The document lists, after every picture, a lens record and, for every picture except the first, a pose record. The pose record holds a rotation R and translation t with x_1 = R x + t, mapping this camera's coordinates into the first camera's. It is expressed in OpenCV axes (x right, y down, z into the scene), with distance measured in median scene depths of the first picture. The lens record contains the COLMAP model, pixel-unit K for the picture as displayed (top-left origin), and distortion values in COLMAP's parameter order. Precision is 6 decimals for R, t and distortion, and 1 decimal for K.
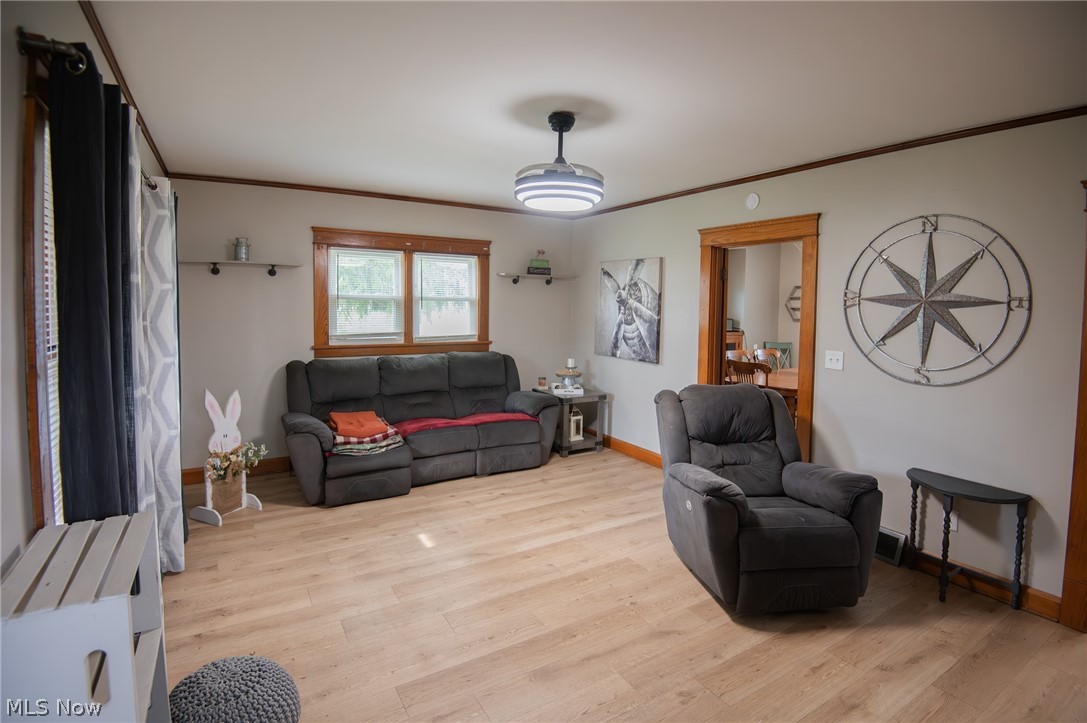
lens RADIAL K [[524.7, 0, 545.2], [0, 524.7, 330.2], [0, 0, 1]] dist [-0.000585, -0.022459]
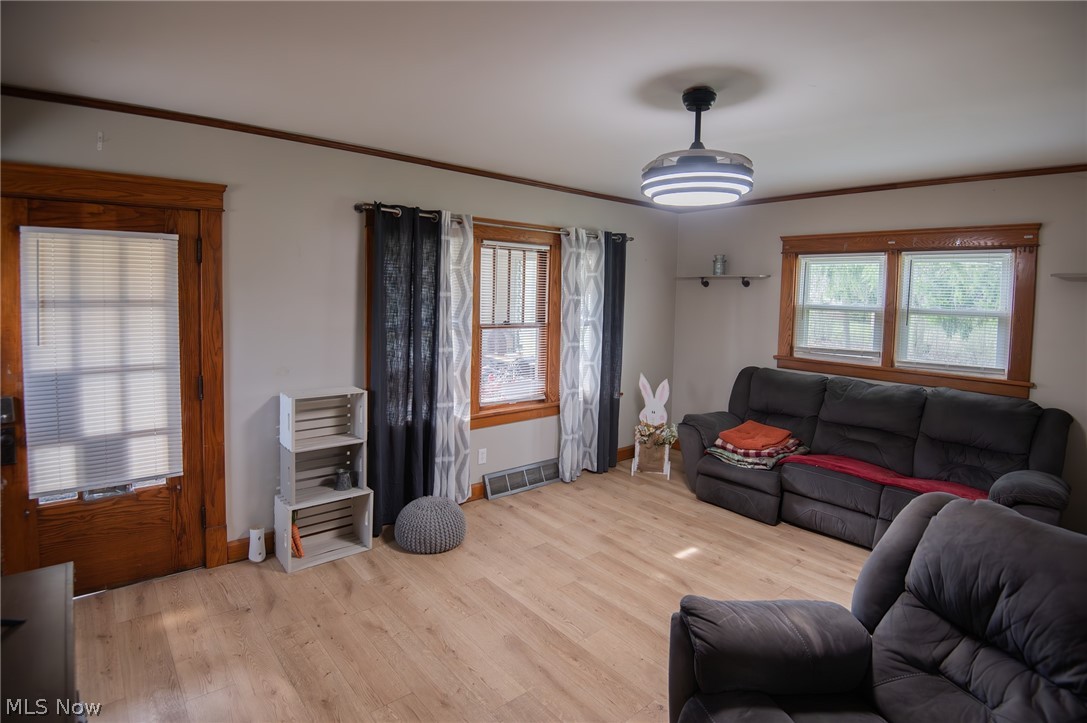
lens RADIAL K [[555.5, 0, 541.0], [0, 555.5, 323.7], [0, 0, 1]] dist [-0.035256, -0.001985]
pose [[0.143547, 0.045084, -0.988616, 0.639936], [-0.078496, 0.996333, 0.034038, -0.037284], [0.986526, 0.072717, 0.146559, 0.471137]]
